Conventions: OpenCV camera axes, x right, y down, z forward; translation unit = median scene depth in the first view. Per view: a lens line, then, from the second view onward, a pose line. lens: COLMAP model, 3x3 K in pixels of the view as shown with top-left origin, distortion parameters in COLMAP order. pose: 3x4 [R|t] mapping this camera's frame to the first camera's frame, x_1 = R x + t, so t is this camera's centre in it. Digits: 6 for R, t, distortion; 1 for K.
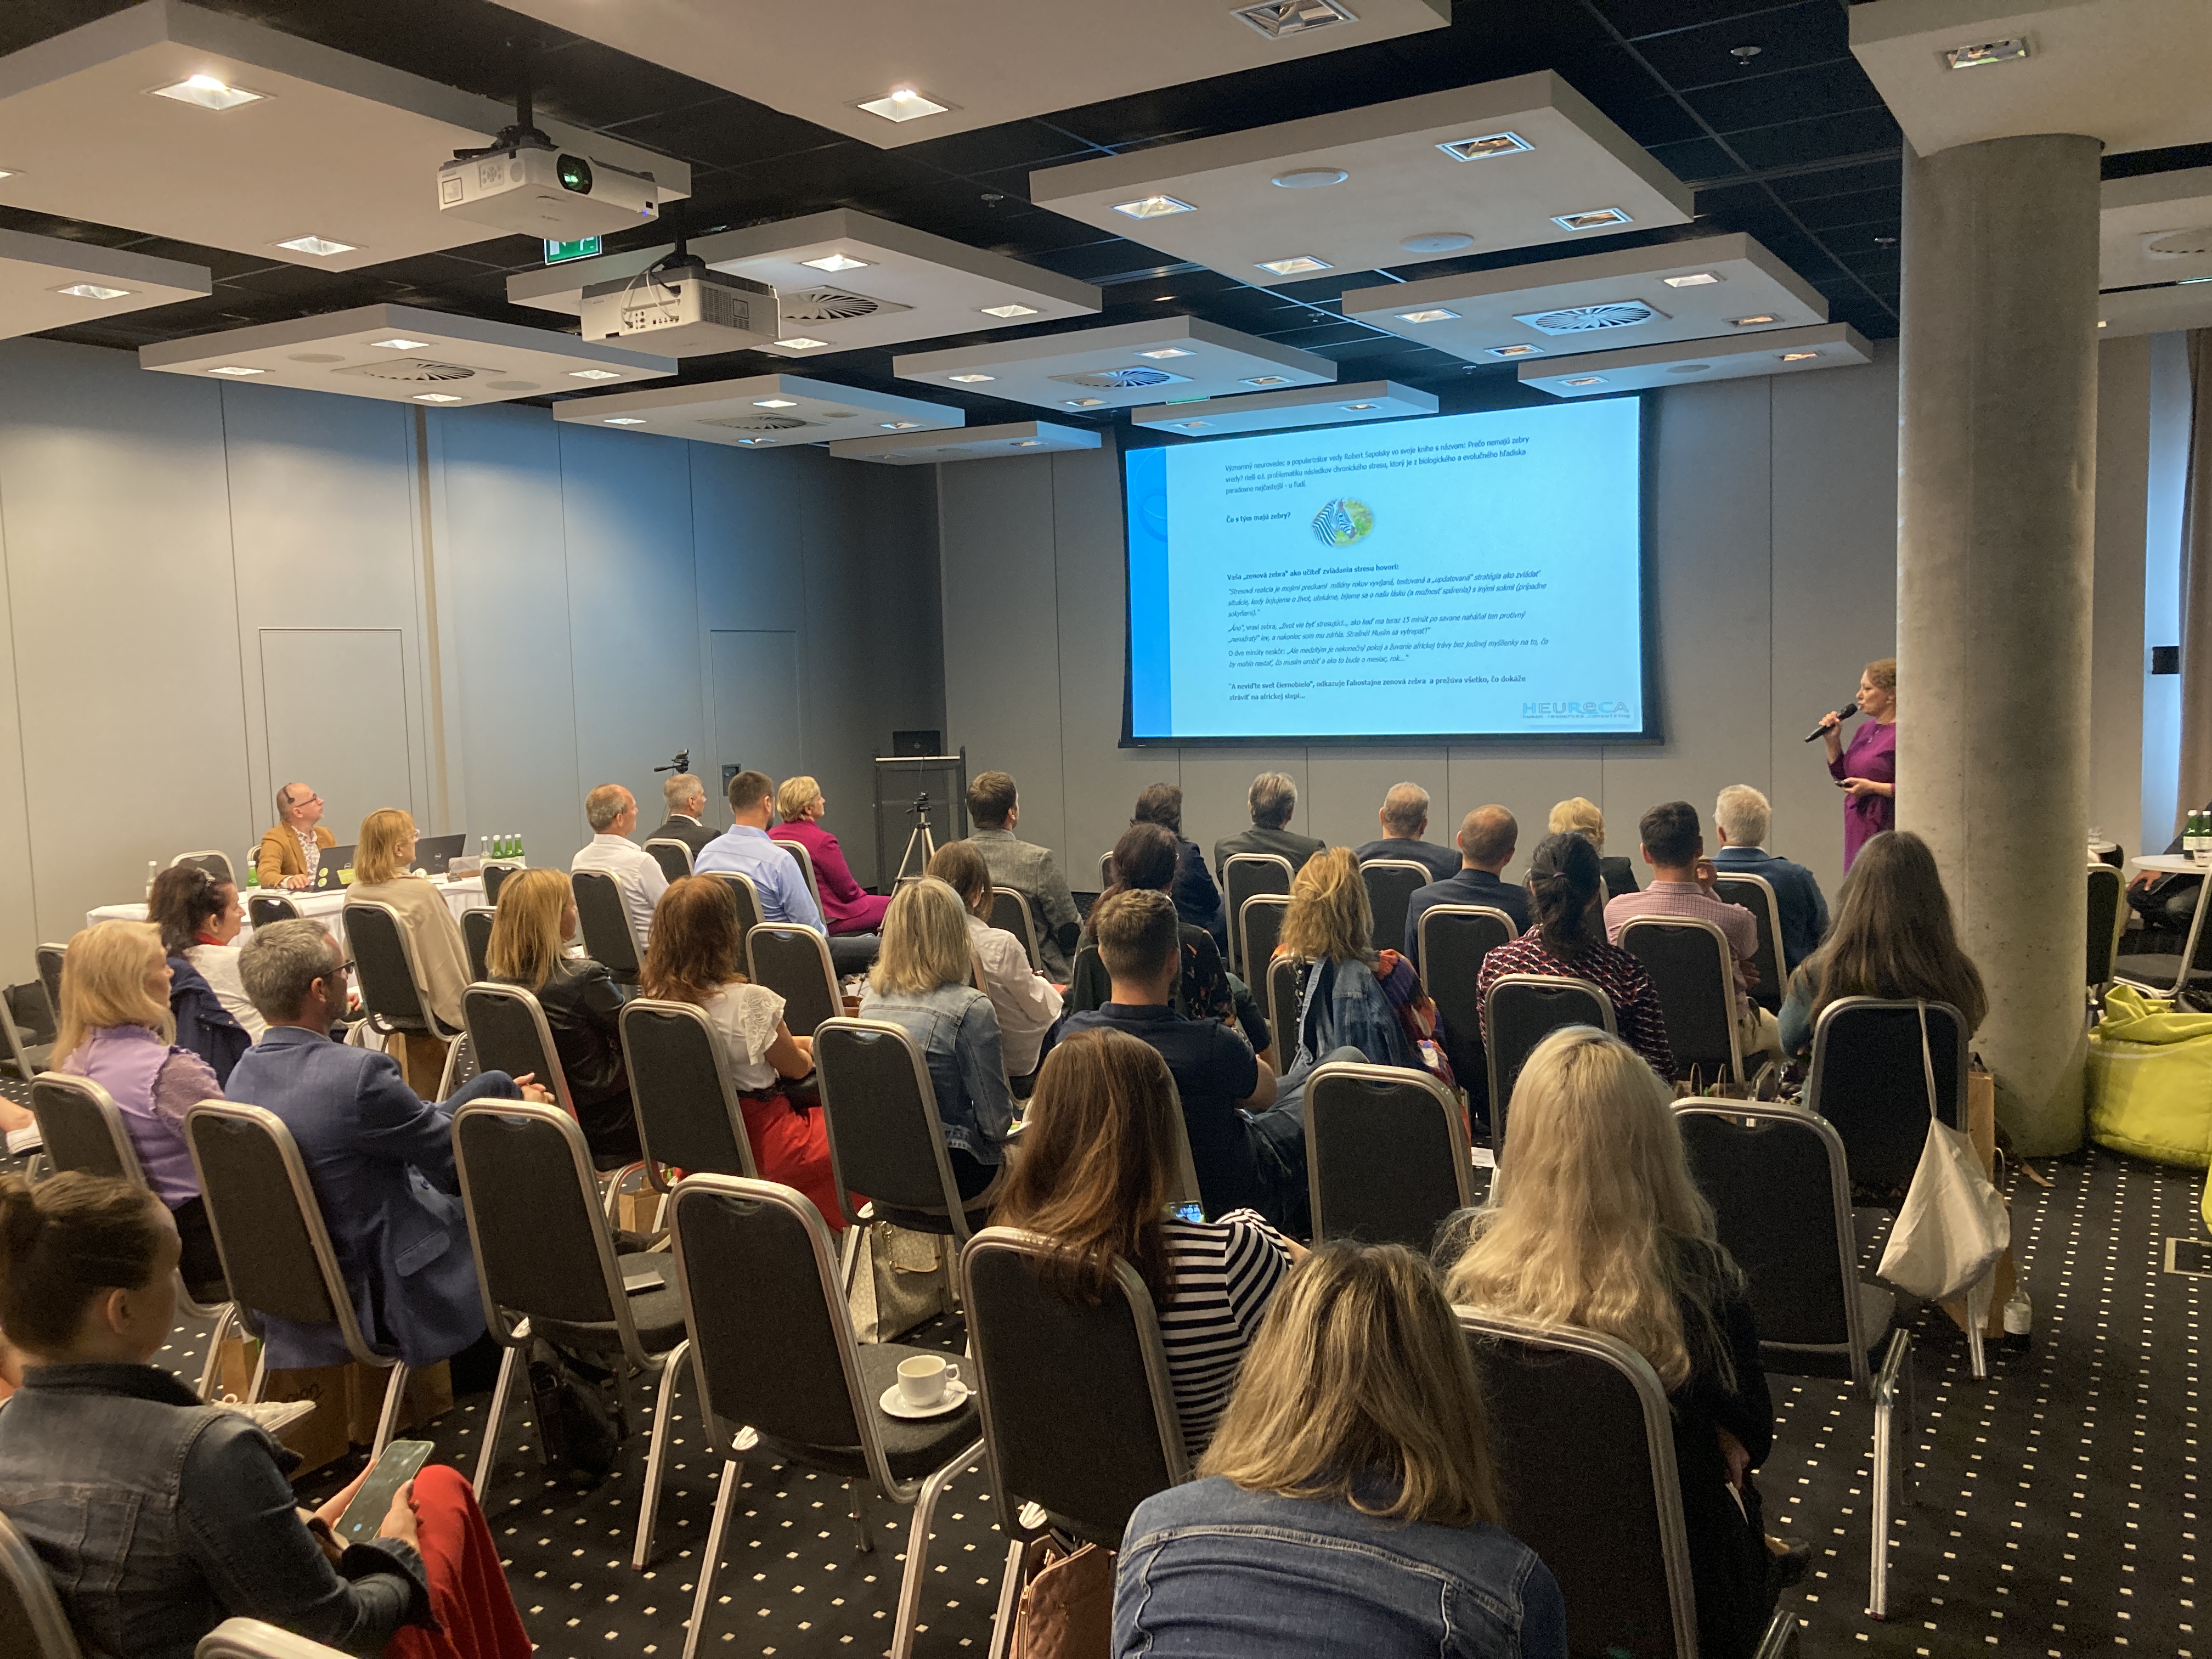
lens RADIAL K [[1766.8, 0, 1103.5], [0, 1766.8, 834.8], [0, 0, 1]] dist [0.025028, 0.001195]
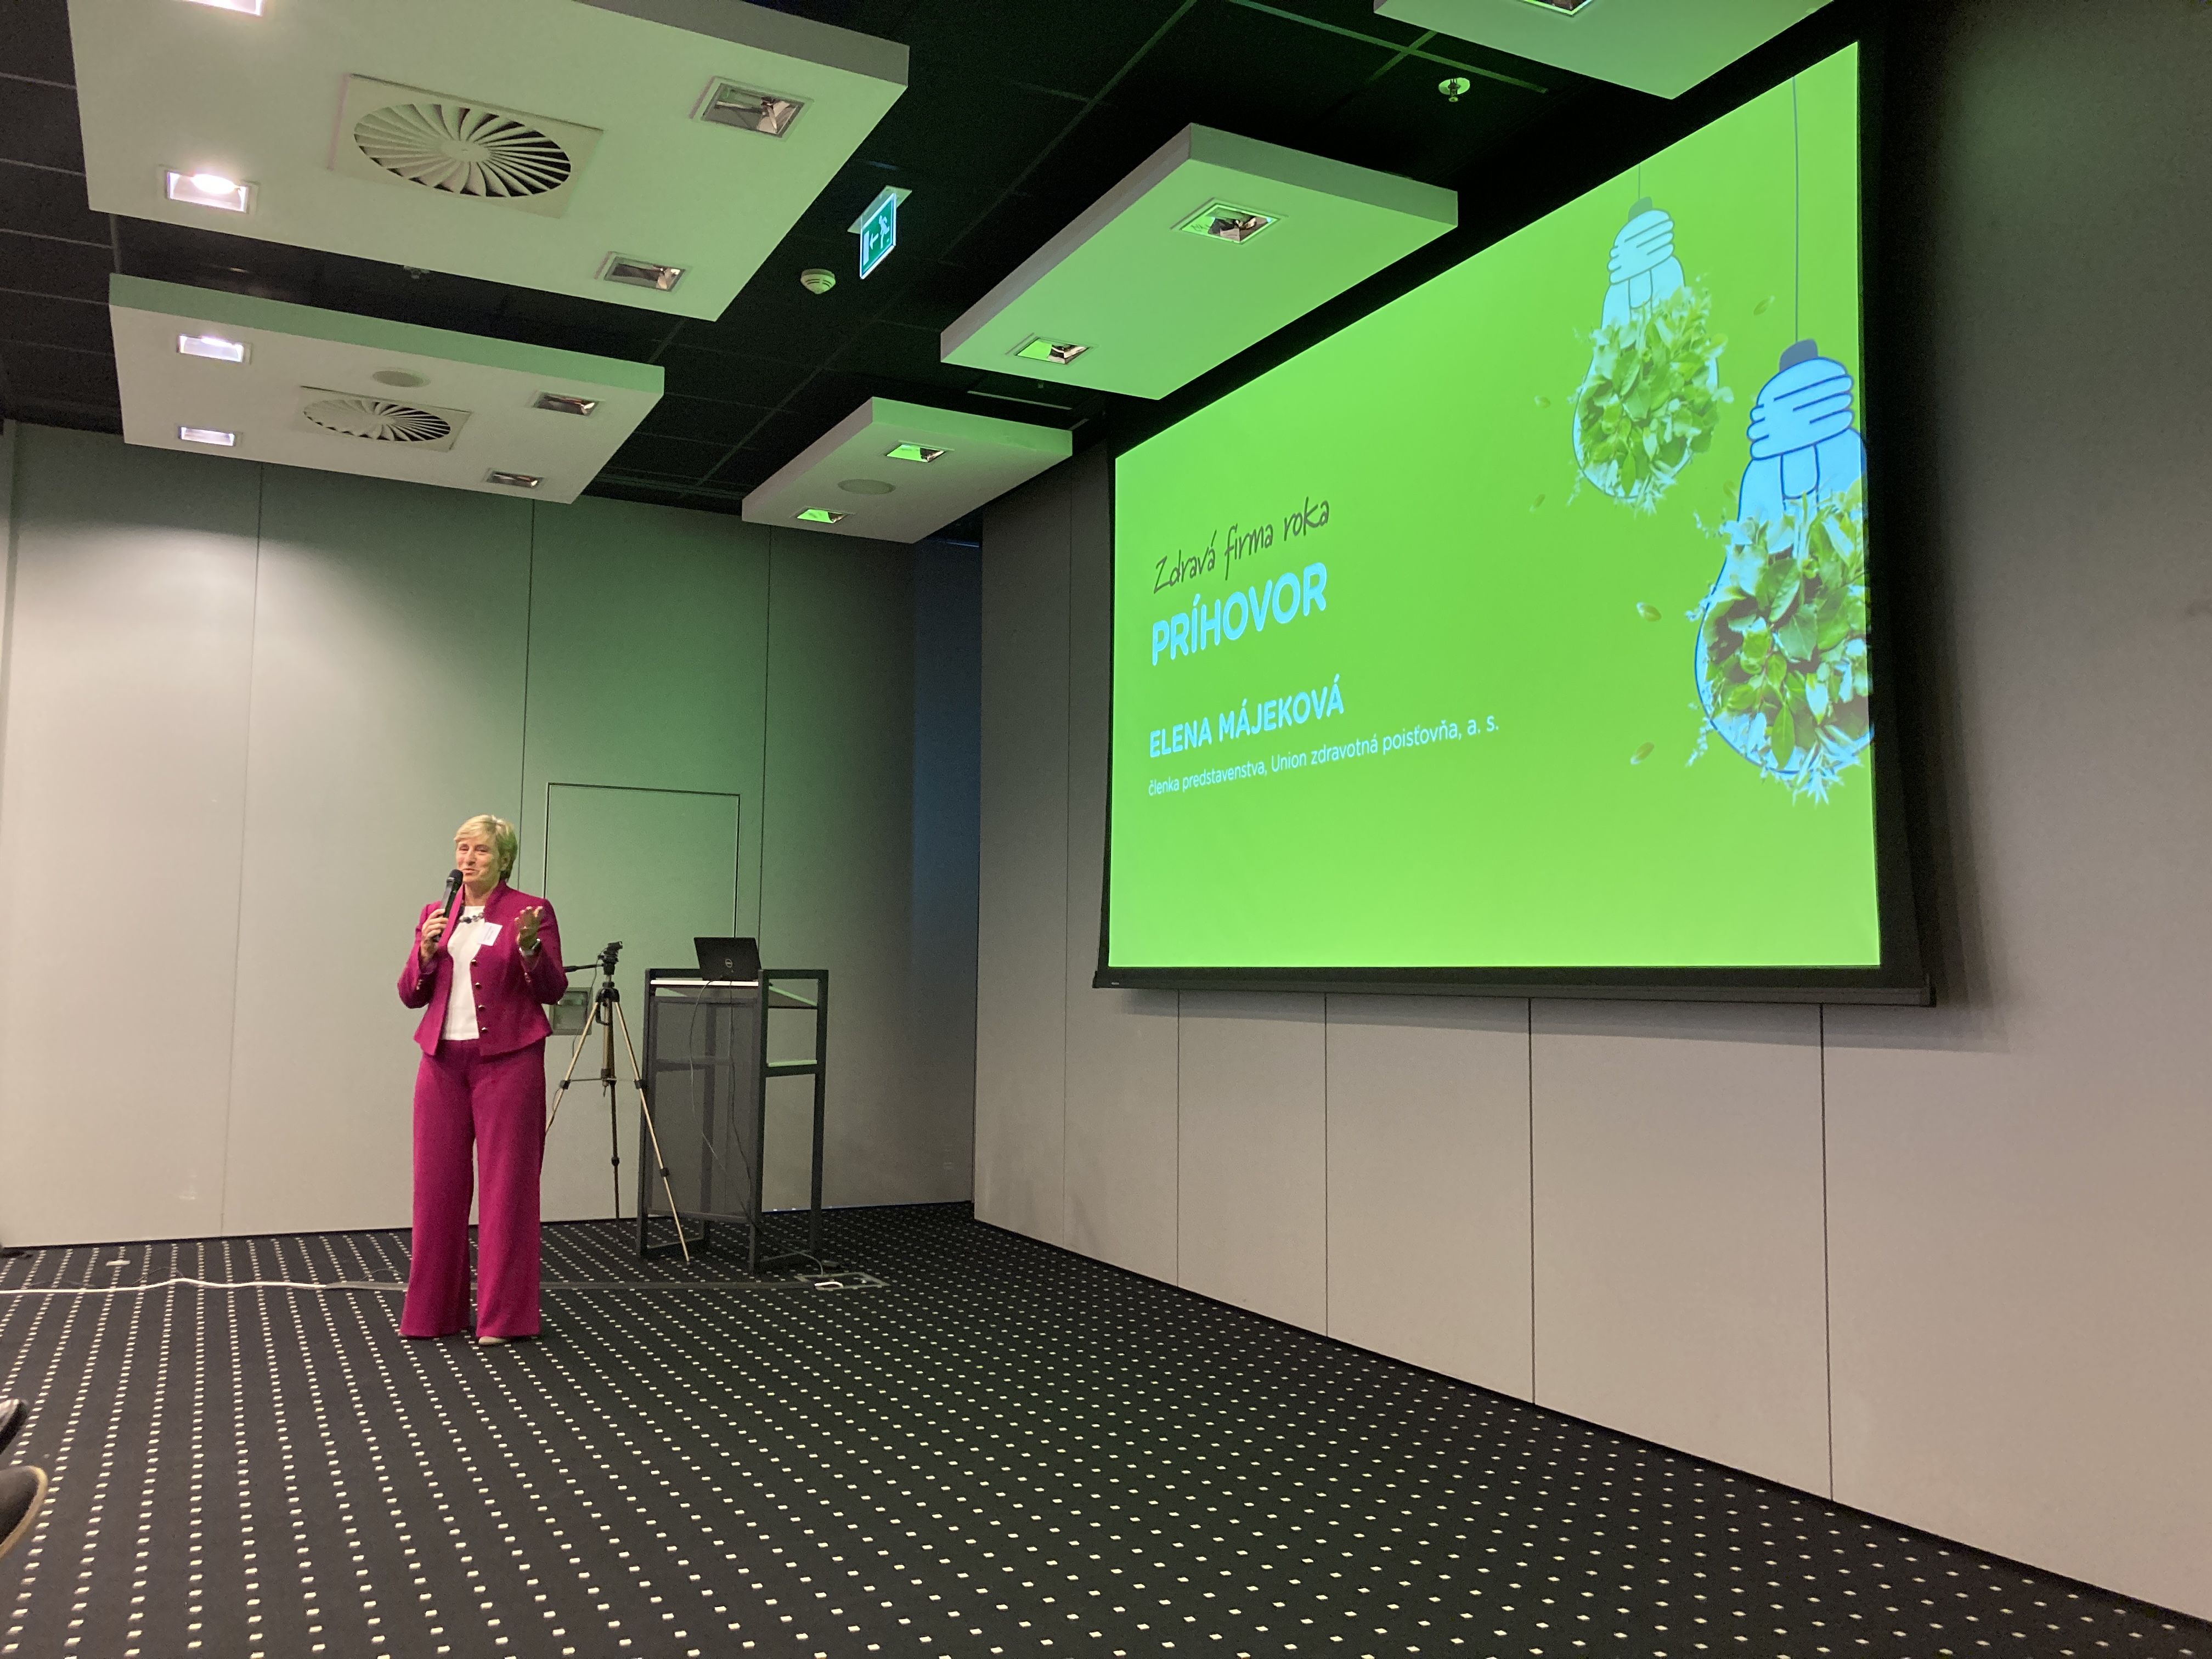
lens RADIAL K [[1767.9, 0, 1099.4], [0, 1767.9, 828.1], [0, 0, 1]] dist [0.006985, 0.001478]
pose [[0.848864, -0.003157, -0.528602, 0.398787], [-0.087265, 0.985425, -0.146022, -0.024436], [0.521358, 0.170081, 0.836216, 0.713497]]
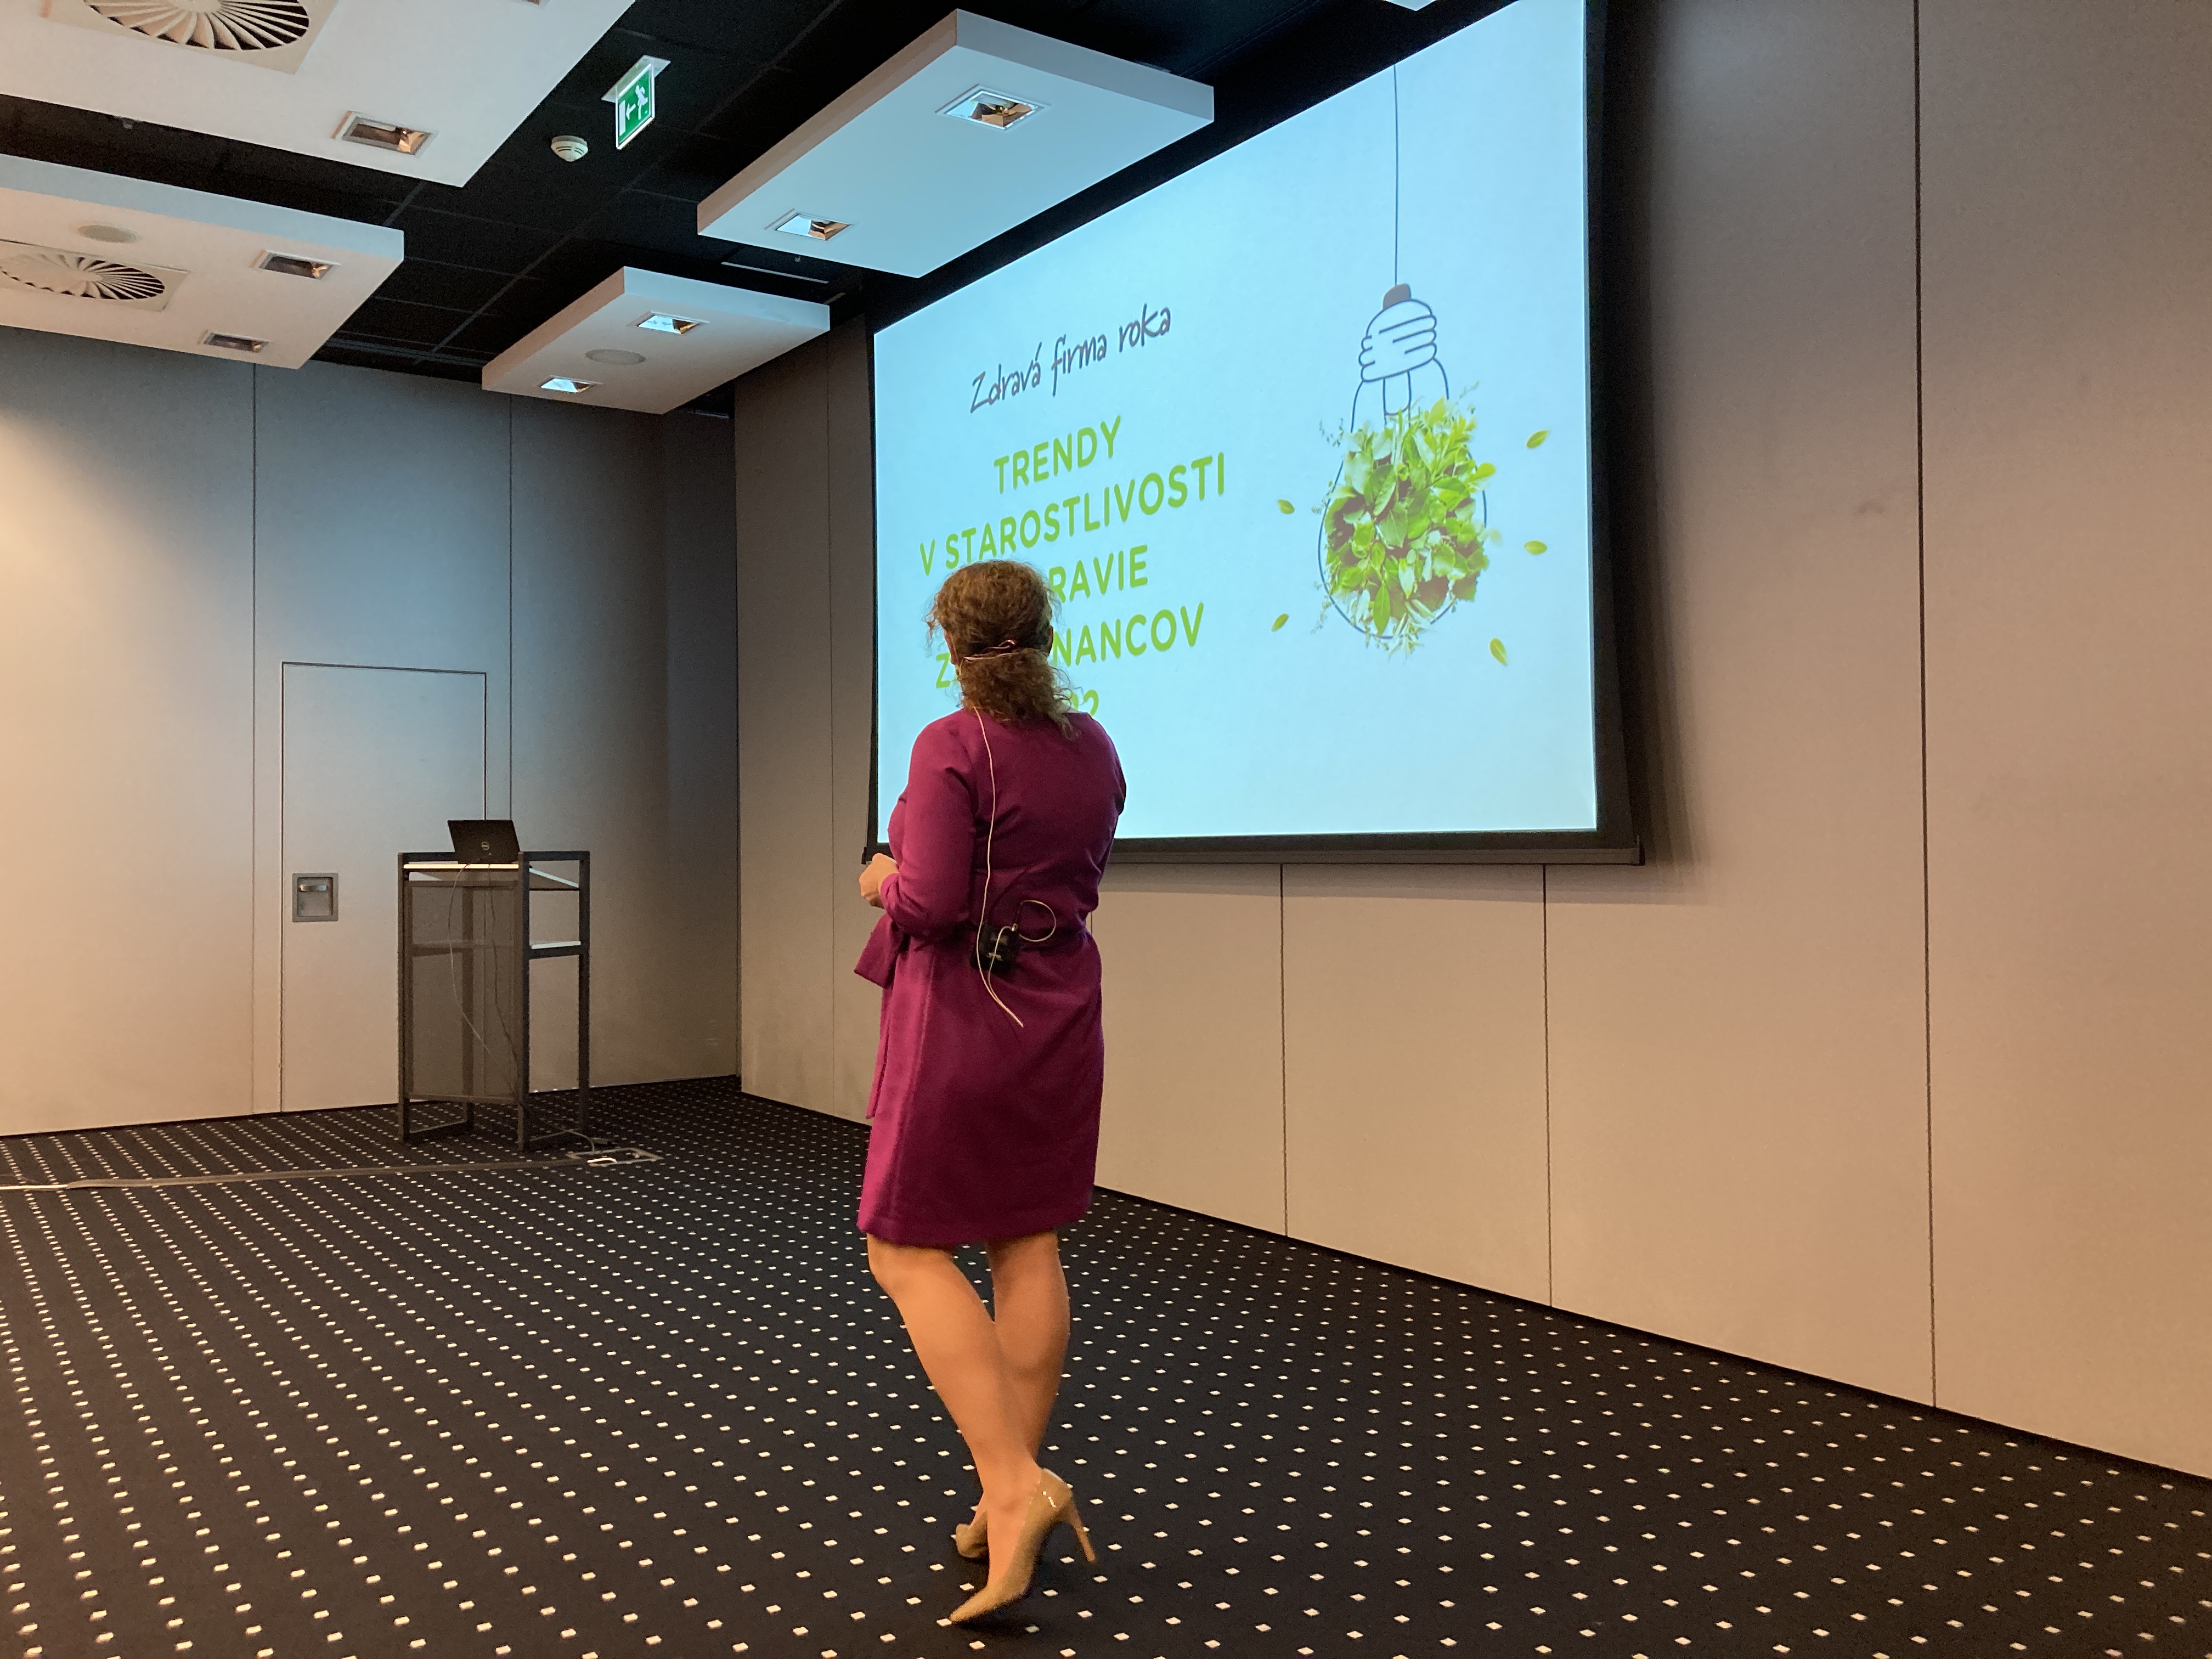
lens RADIAL K [[1766.9, 0, 1091.4], [0, 1766.9, 808.4], [0, 0, 1]] dist [0.010686, 0.003263]
pose [[0.914887, 0.014975, -0.403432, 0.399494], [-0.058218, 0.993761, -0.095135, -0.023319], [0.399490, 0.110525, 0.910050, 0.692991]]
